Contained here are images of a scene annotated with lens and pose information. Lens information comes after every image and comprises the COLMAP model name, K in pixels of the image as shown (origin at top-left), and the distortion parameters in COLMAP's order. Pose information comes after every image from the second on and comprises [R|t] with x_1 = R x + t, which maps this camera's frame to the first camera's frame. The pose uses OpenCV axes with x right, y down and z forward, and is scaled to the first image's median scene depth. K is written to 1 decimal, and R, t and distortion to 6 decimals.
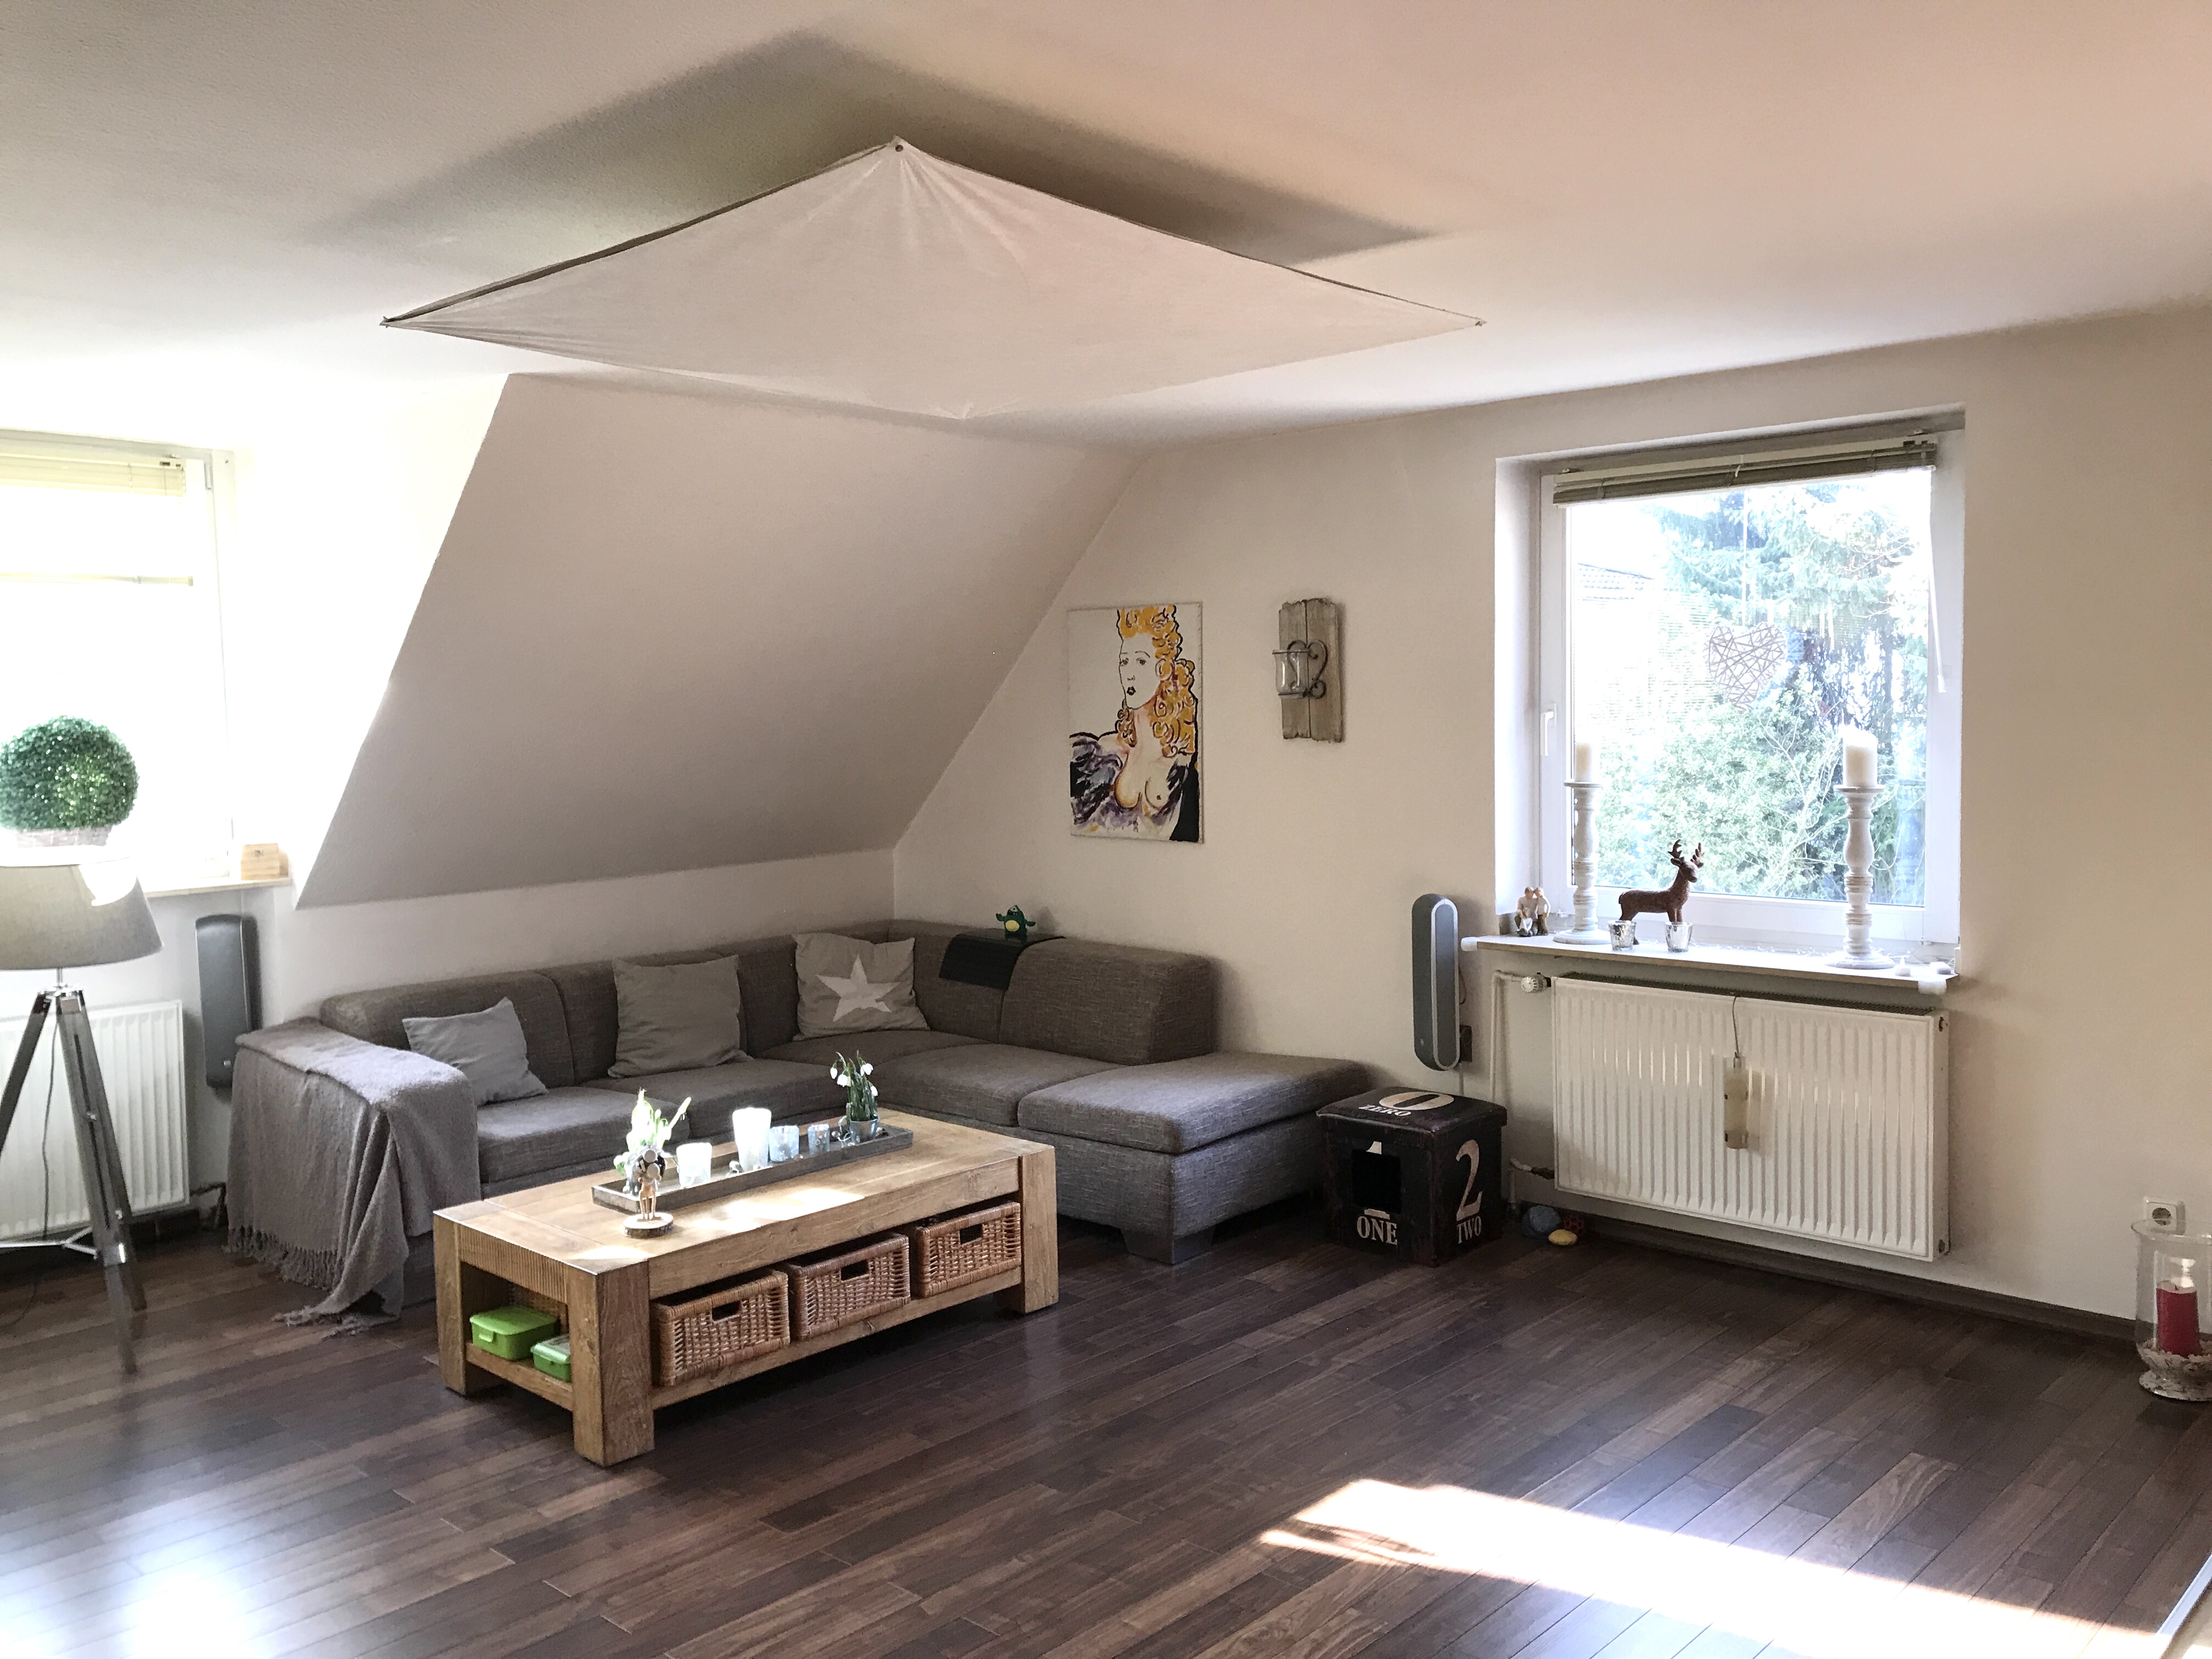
lens RADIAL K [[1795.0, 0, 1106.5], [0, 1795.0, 822.7], [0, 0, 1]] dist [-0.001832, -0.003487]
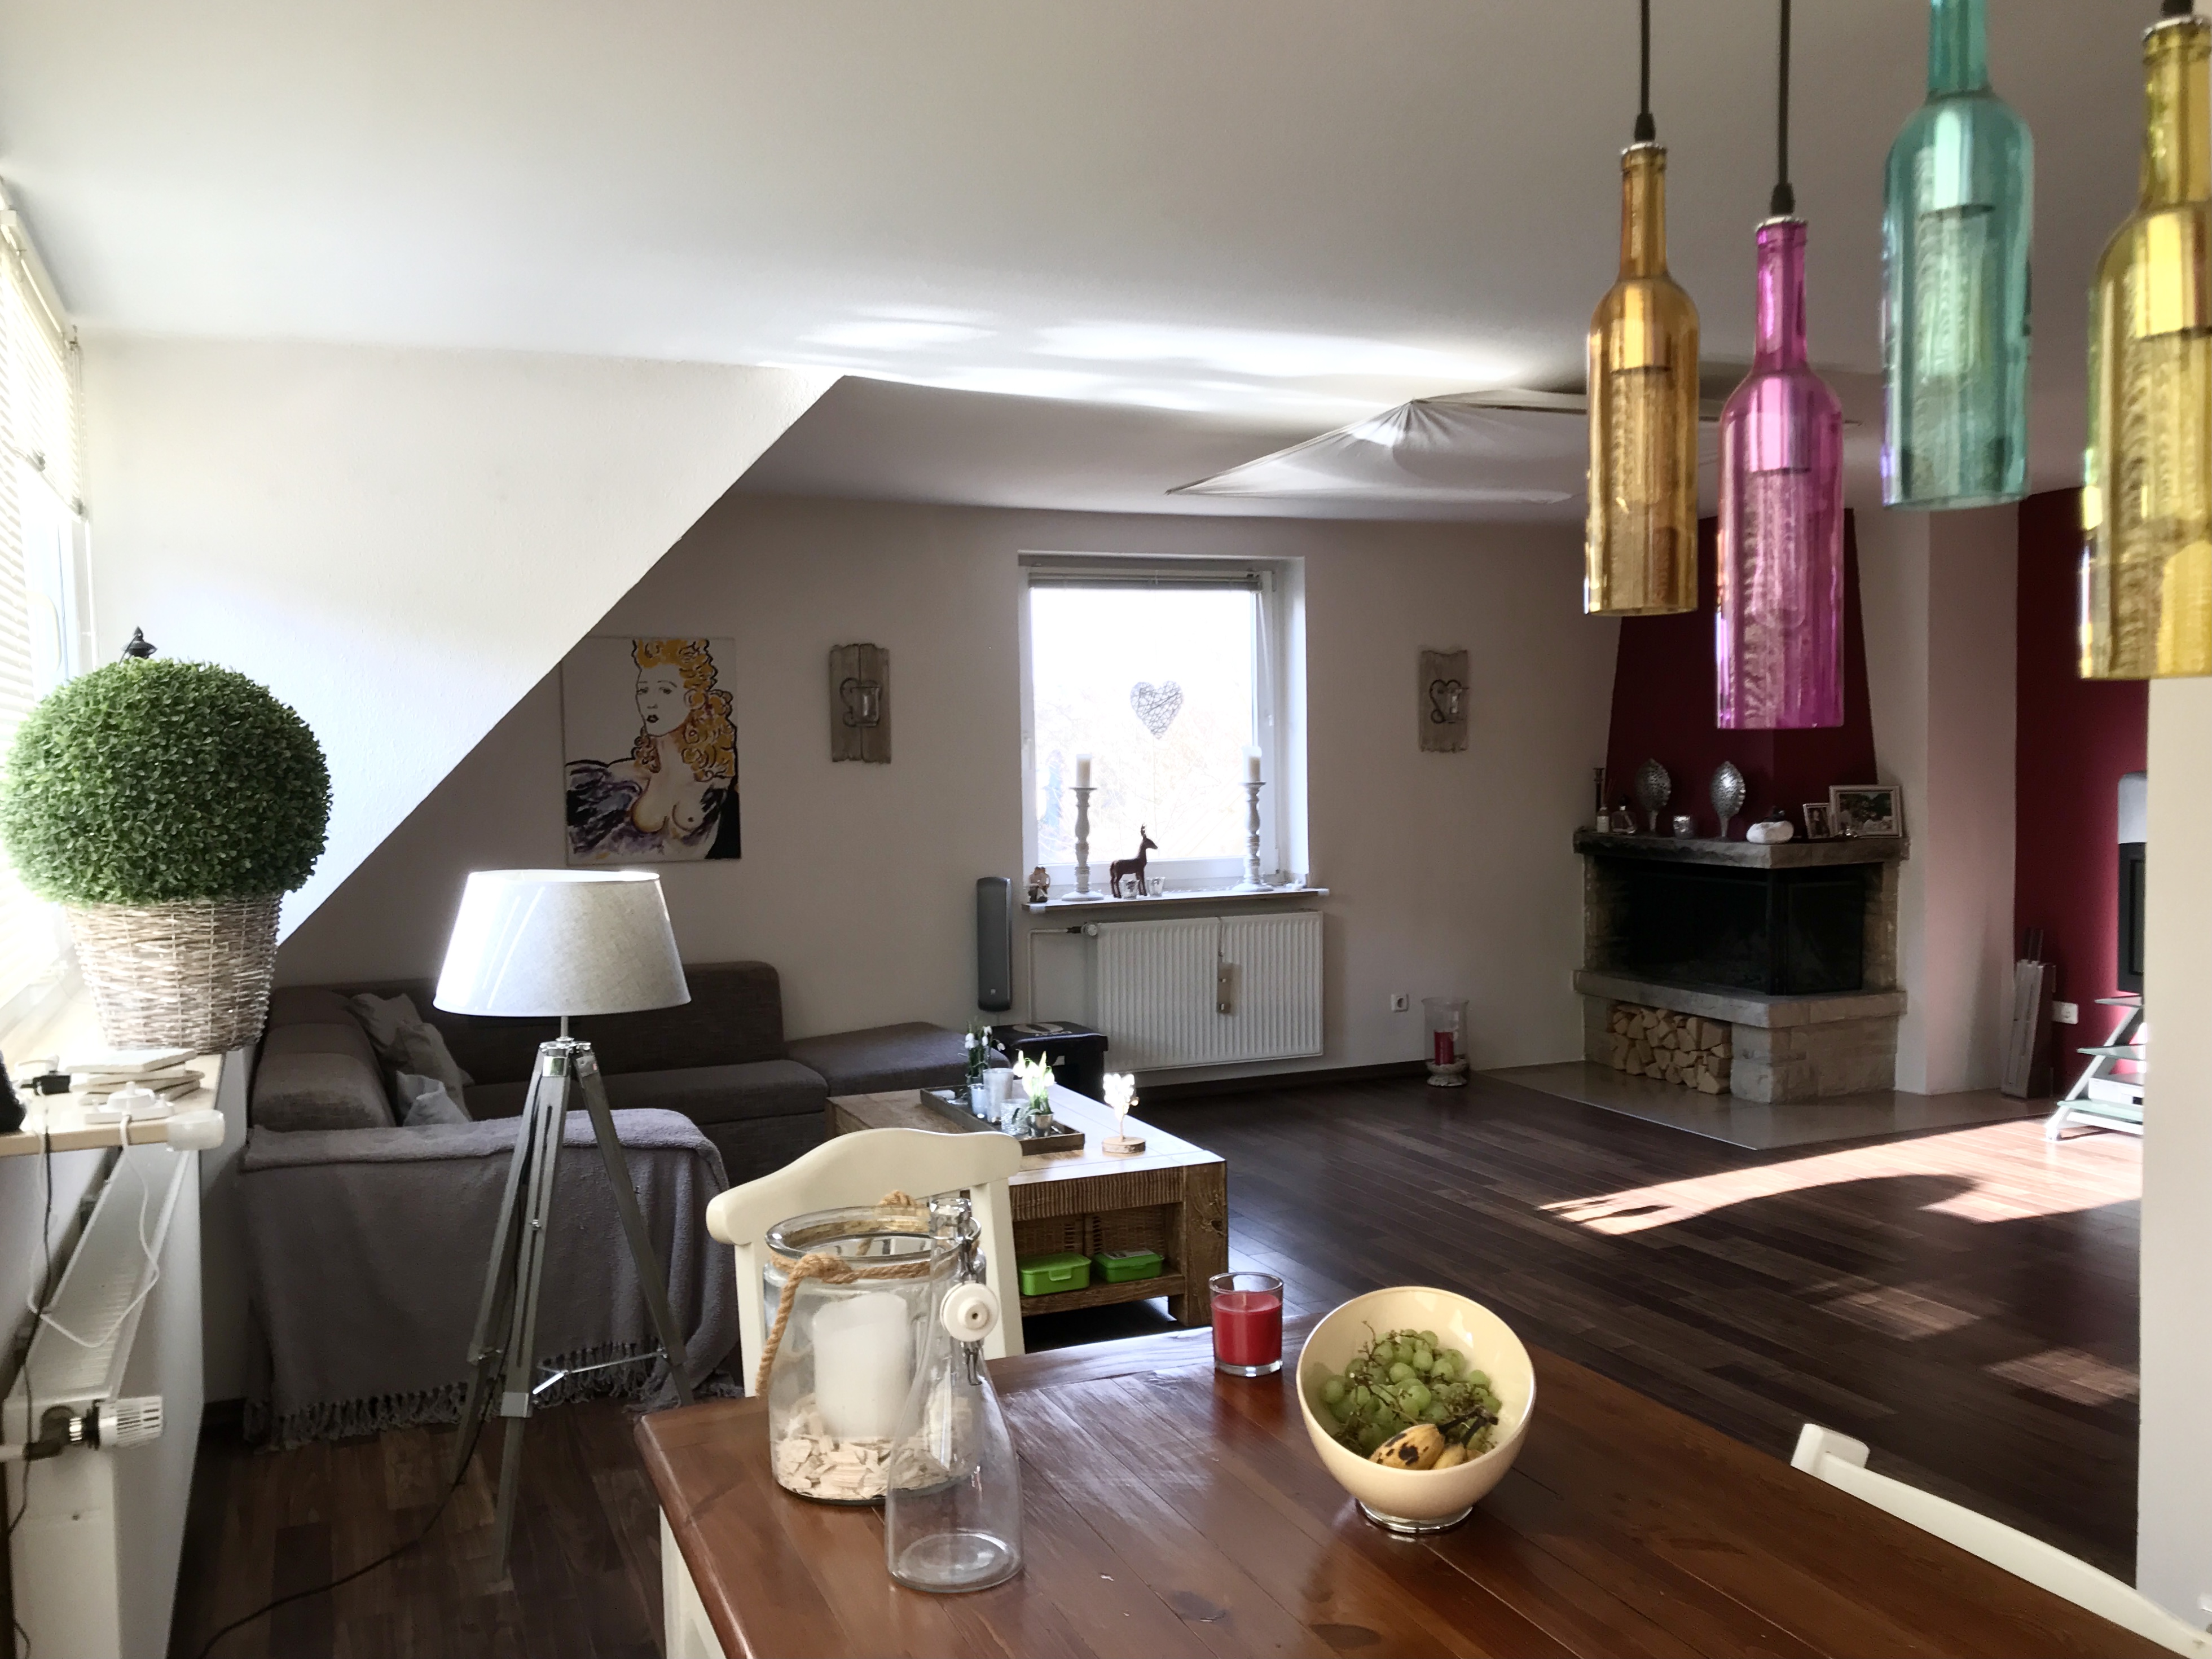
lens RADIAL K [[1795.0, 0, 1107.5], [0, 1795.0, 834.7], [0, 0, 1]] dist [-0.001832, -0.003487]
pose [[0.382820, -0.029975, 0.923336, -0.862632], [0.076019, 0.997106, 0.000852, 0.012813], [-0.920690, 0.069865, 0.383991, 0.371469]]
